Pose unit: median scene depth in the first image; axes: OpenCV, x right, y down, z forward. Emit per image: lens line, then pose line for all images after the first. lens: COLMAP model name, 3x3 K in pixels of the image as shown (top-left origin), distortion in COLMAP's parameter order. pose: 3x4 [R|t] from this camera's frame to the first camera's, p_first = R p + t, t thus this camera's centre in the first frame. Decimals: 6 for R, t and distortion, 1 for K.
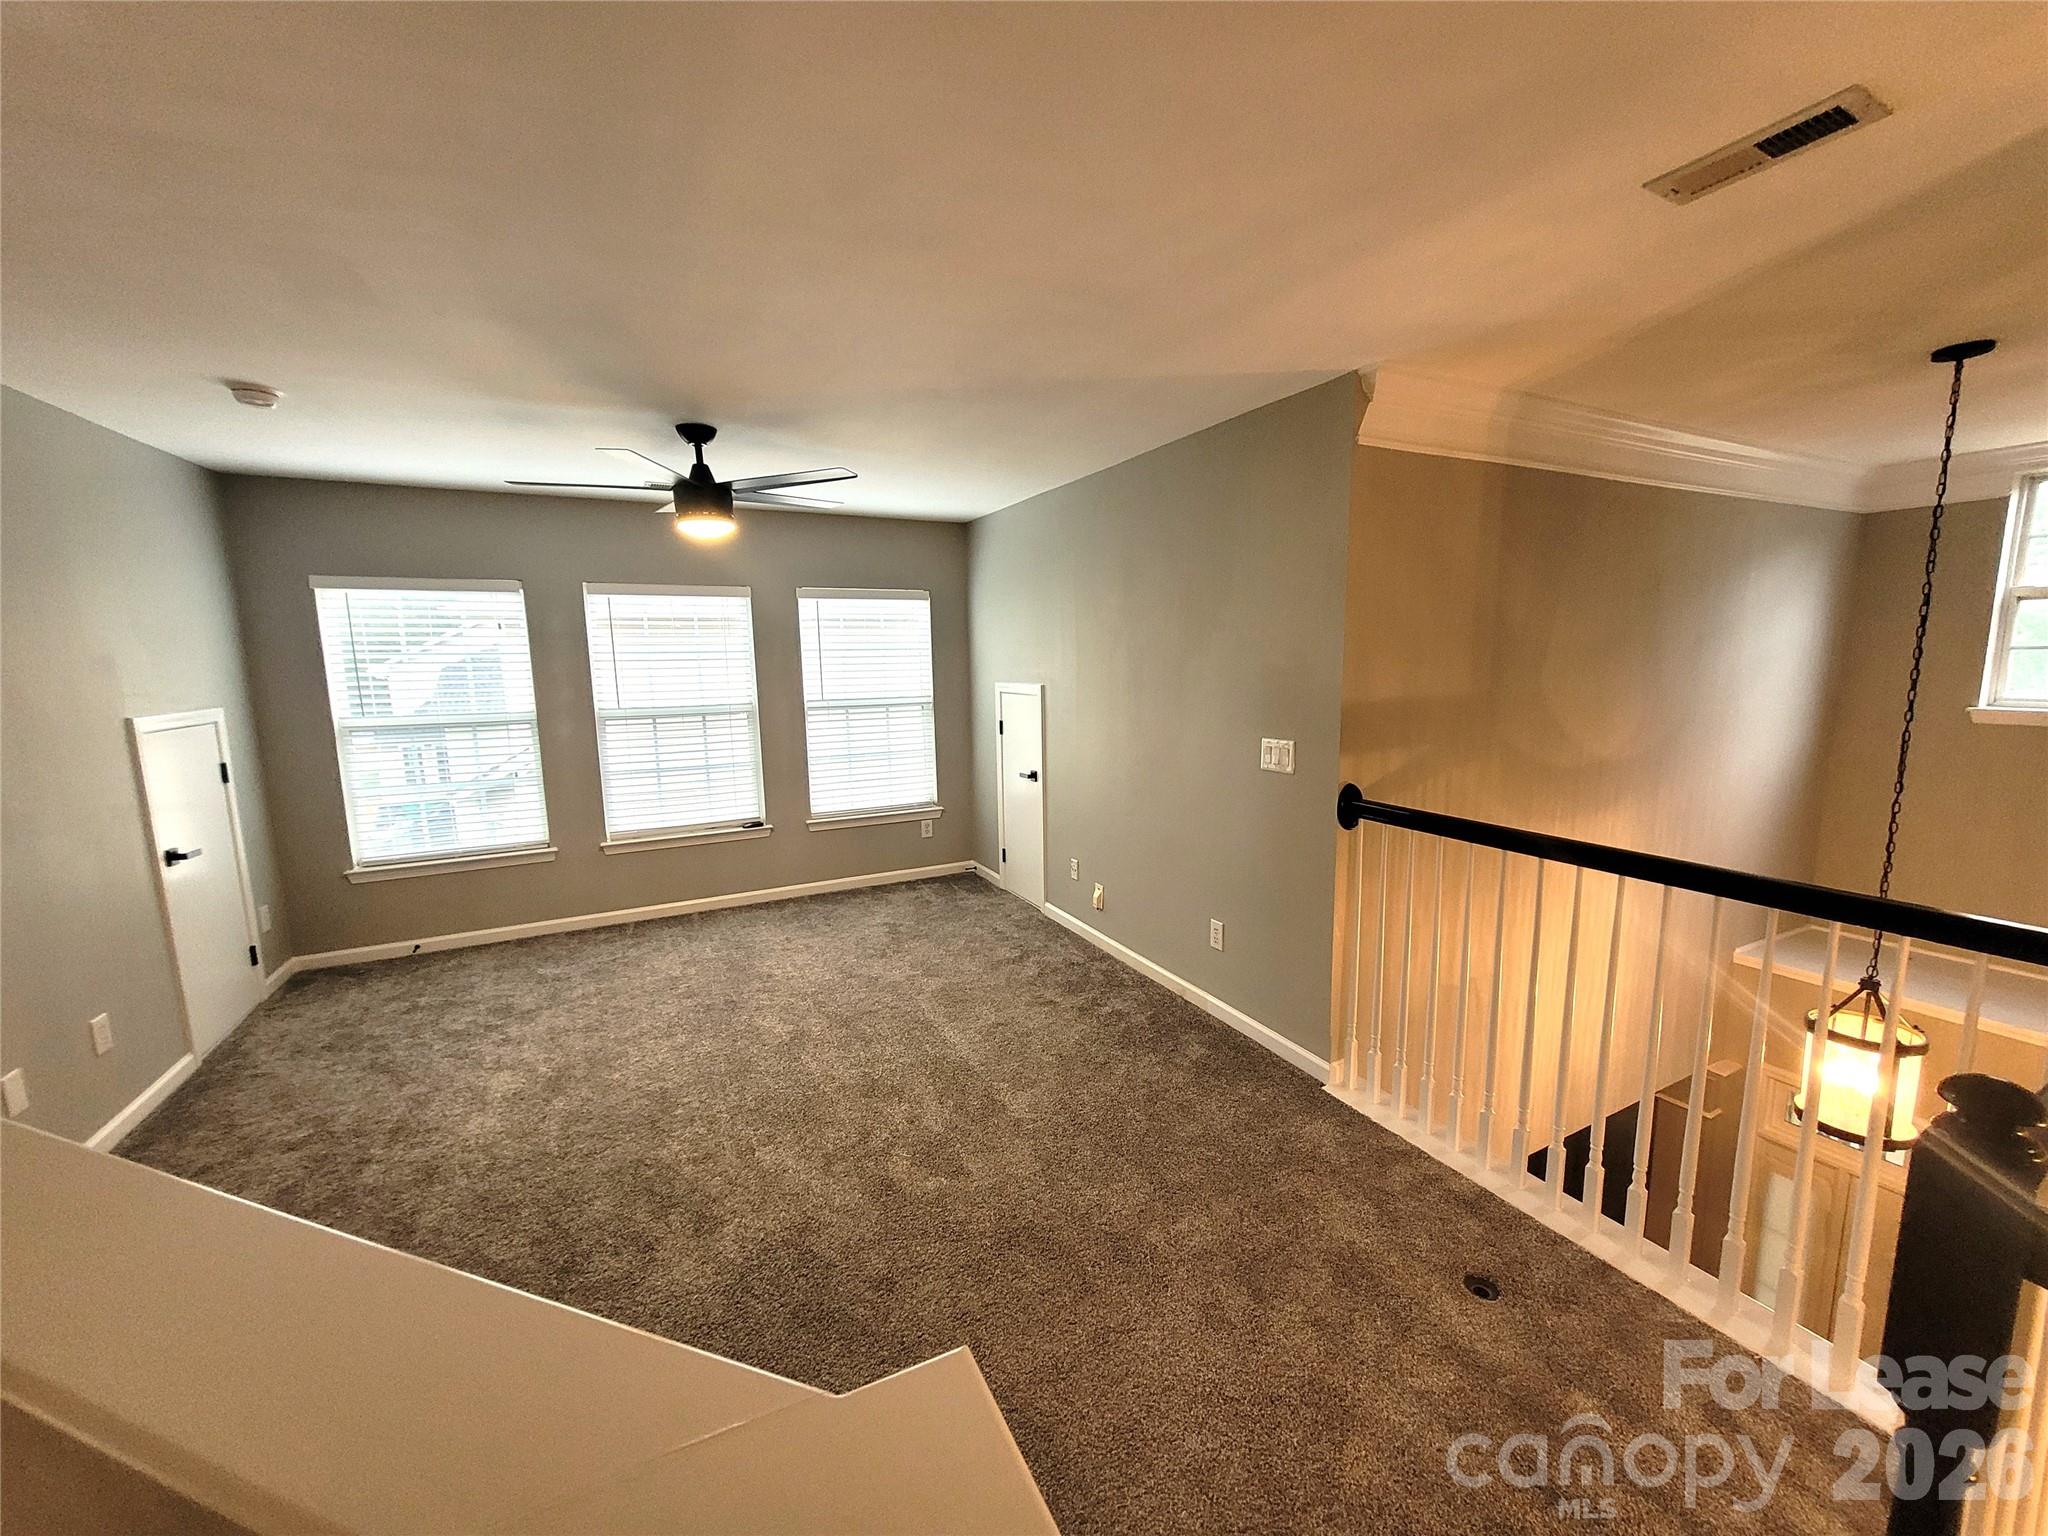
lens RADIAL K [[803.2, 0, 1040.8], [0, 803.2, 766.8], [0, 0, 1]] dist [0.004137, 0.000040]
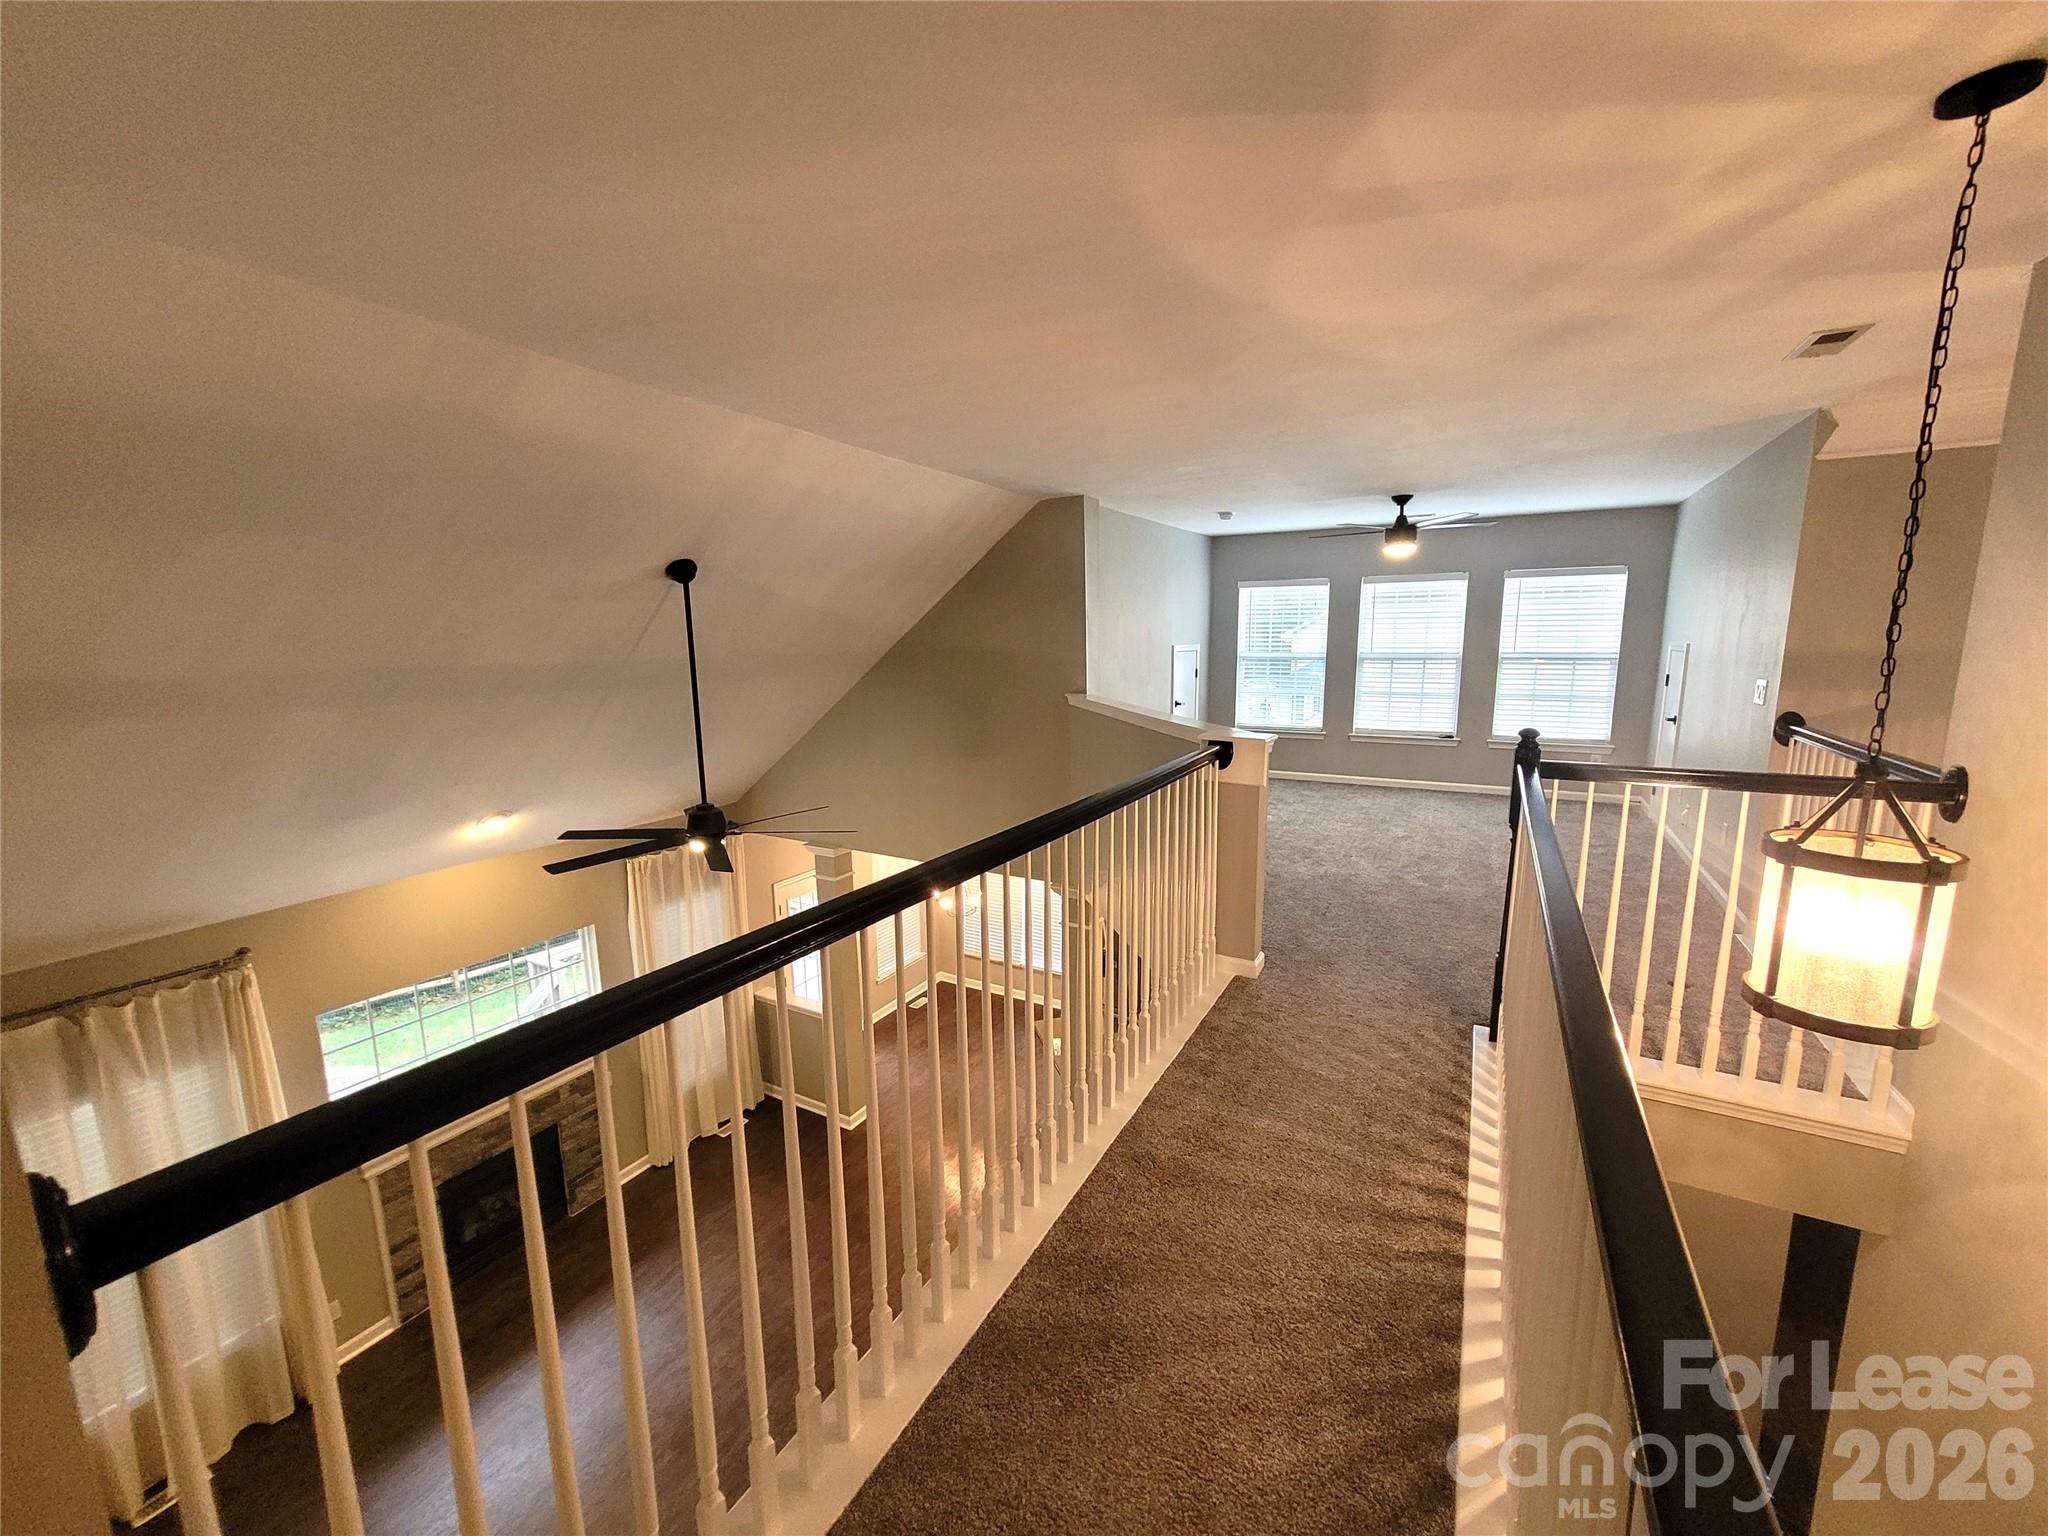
lens RADIAL K [[803.2, 0, 1036.5], [0, 803.2, 771.7], [0, 0, 1]] dist [0.004137, 0.000040]
pose [[0.548968, 0.150825, -0.822123, 0.541103], [-0.114962, 0.987862, 0.104466, 0.082974], [0.827900, 0.037165, 0.559643, -0.528550]]
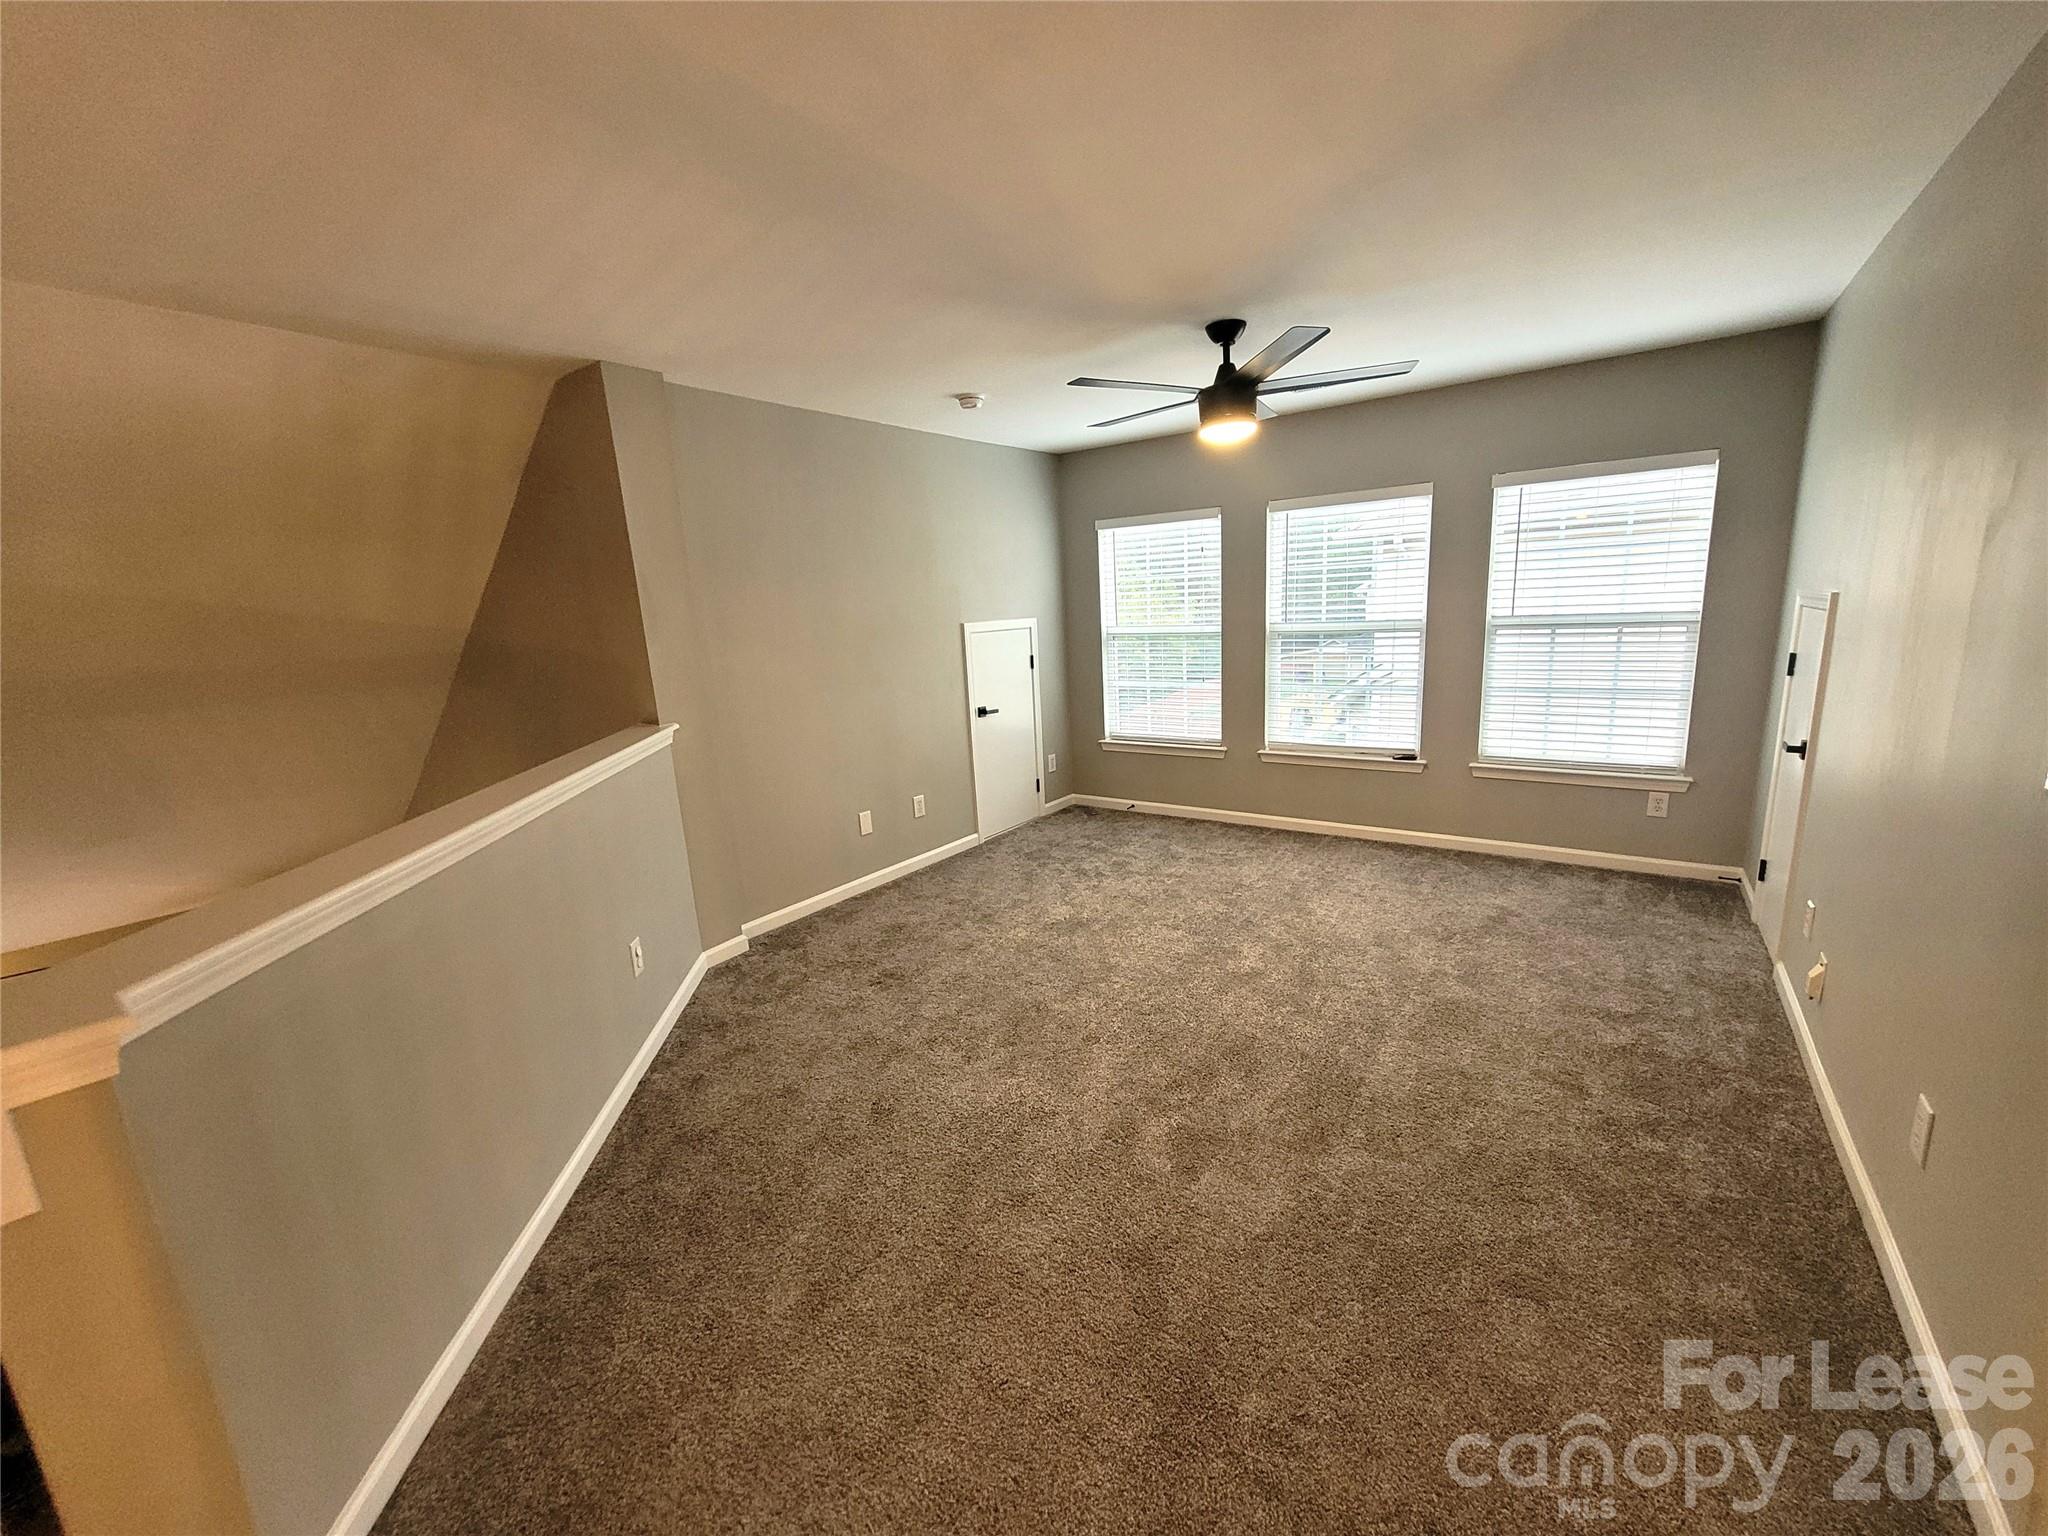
lens RADIAL K [[803.2, 0, 1039.3], [0, 803.2, 772.1], [0, 0, 1]] dist [0.004137, 0.000040]
pose [[0.458217, 0.176066, -0.871228, 0.291368], [-0.081925, 0.984378, 0.155845, -0.021571], [0.885057, -0.000035, 0.465483, 0.268009]]
